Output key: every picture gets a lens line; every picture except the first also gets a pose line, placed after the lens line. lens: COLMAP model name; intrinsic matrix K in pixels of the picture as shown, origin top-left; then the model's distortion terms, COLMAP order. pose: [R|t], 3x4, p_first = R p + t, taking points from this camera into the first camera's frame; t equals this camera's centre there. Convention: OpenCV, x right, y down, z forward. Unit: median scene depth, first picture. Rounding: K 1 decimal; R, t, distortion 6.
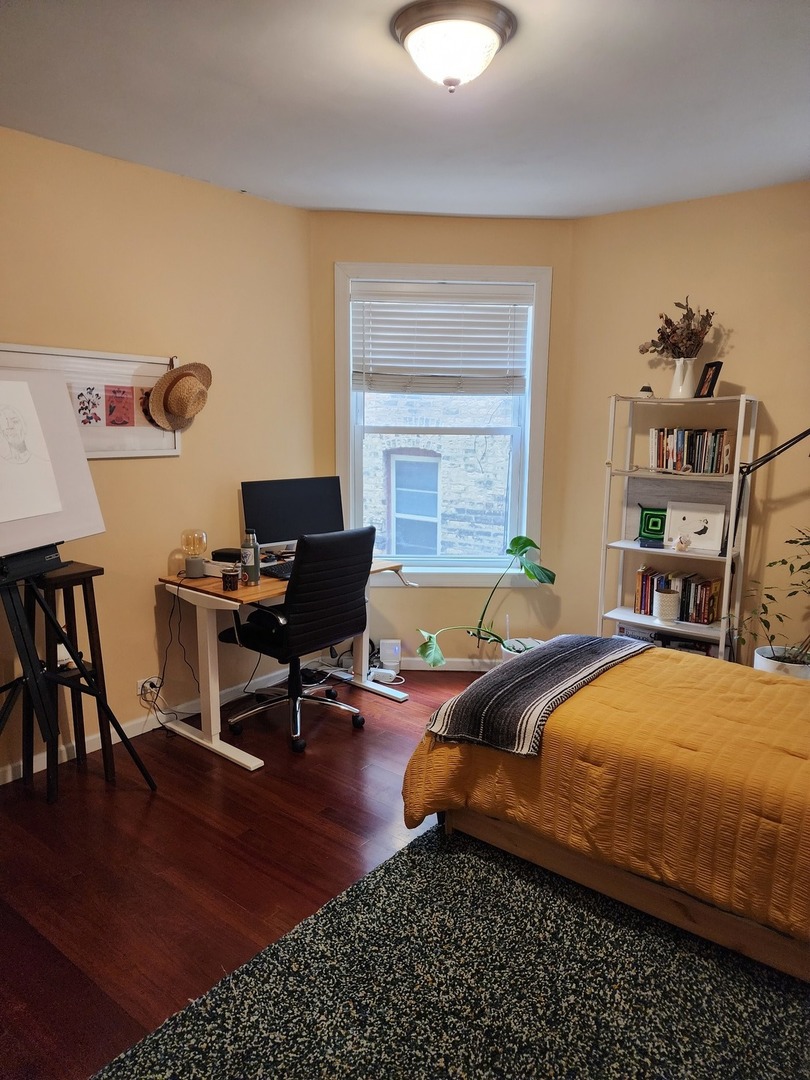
lens RADIAL K [[723.5, 0, 404.1], [0, 723.5, 538.7], [0, 0, 1]] dist [0.030812, -0.008136]
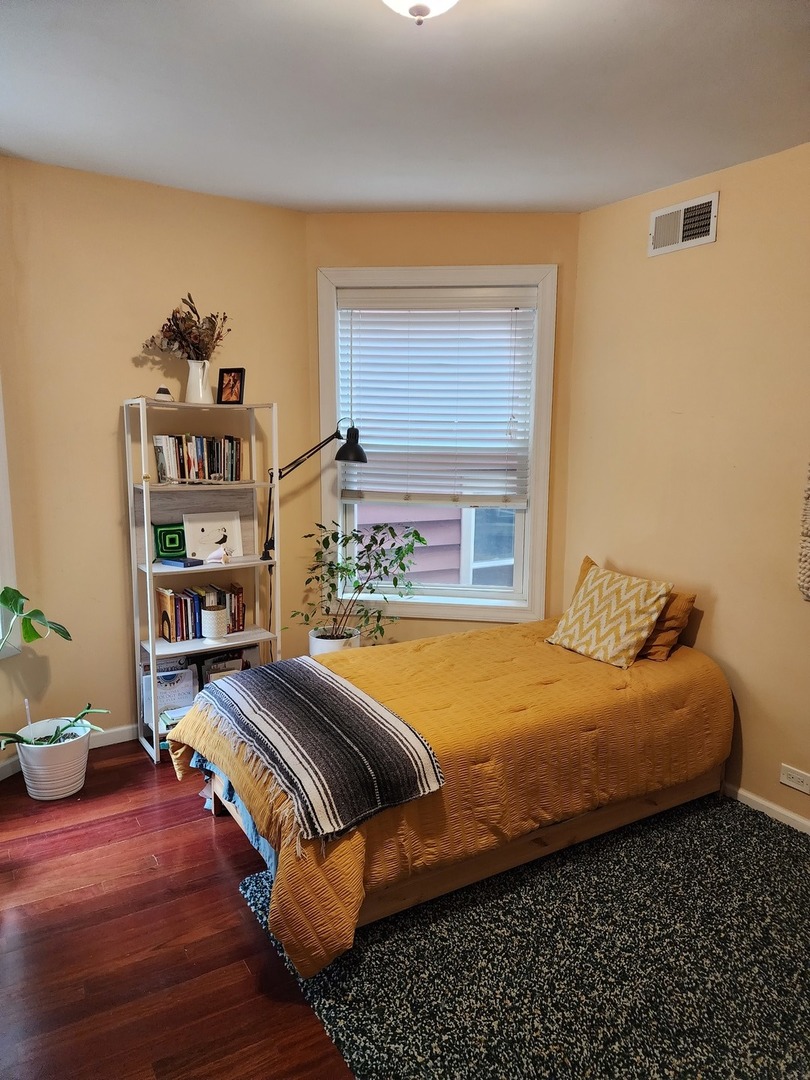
lens RADIAL K [[723.5, 0, 405.5], [0, 723.5, 545.4], [0, 0, 1]] dist [0.030812, -0.008136]
pose [[0.335163, -0.150437, 0.930072, -0.427371], [0.144907, 0.983655, 0.106885, -0.073831], [-0.930950, 0.098950, 0.351484, 0.439287]]
